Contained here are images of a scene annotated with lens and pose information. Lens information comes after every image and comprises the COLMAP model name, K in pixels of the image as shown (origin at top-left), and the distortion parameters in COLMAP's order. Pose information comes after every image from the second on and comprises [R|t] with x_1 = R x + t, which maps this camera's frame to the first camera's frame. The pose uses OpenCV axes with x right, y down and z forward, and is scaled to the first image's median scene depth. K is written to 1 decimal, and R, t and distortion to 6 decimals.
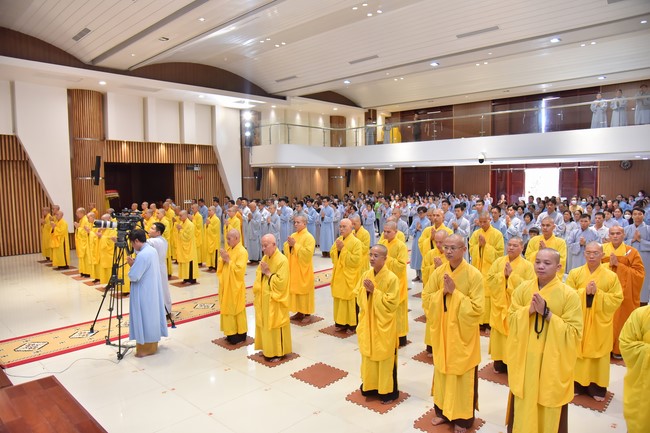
lens RADIAL K [[444.9, 0, 325.0], [0, 444.9, 216.5], [0, 0, 1]] dist [-0.112976, 0.058941]
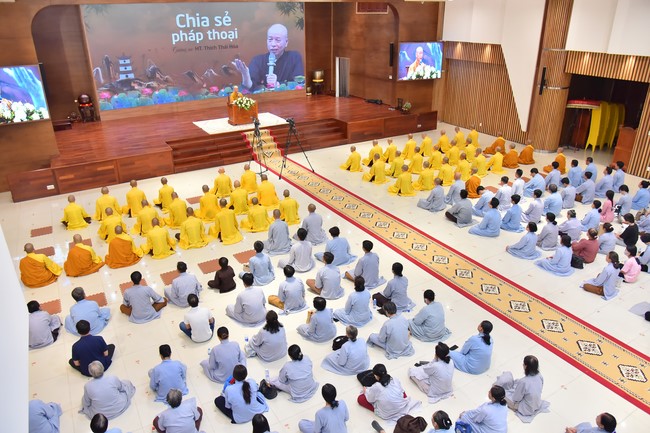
lens RADIAL K [[460.7, 0, 322.6], [0, 460.7, 216.0], [0, 0, 1]] dist [-0.110341, 0.064420]
pose [[-0.288264, 0.406959, -0.866769, 0.588790], [-0.056958, 0.896303, 0.439768, -0.213516], [0.955856, 0.176139, -0.235192, 0.652549]]
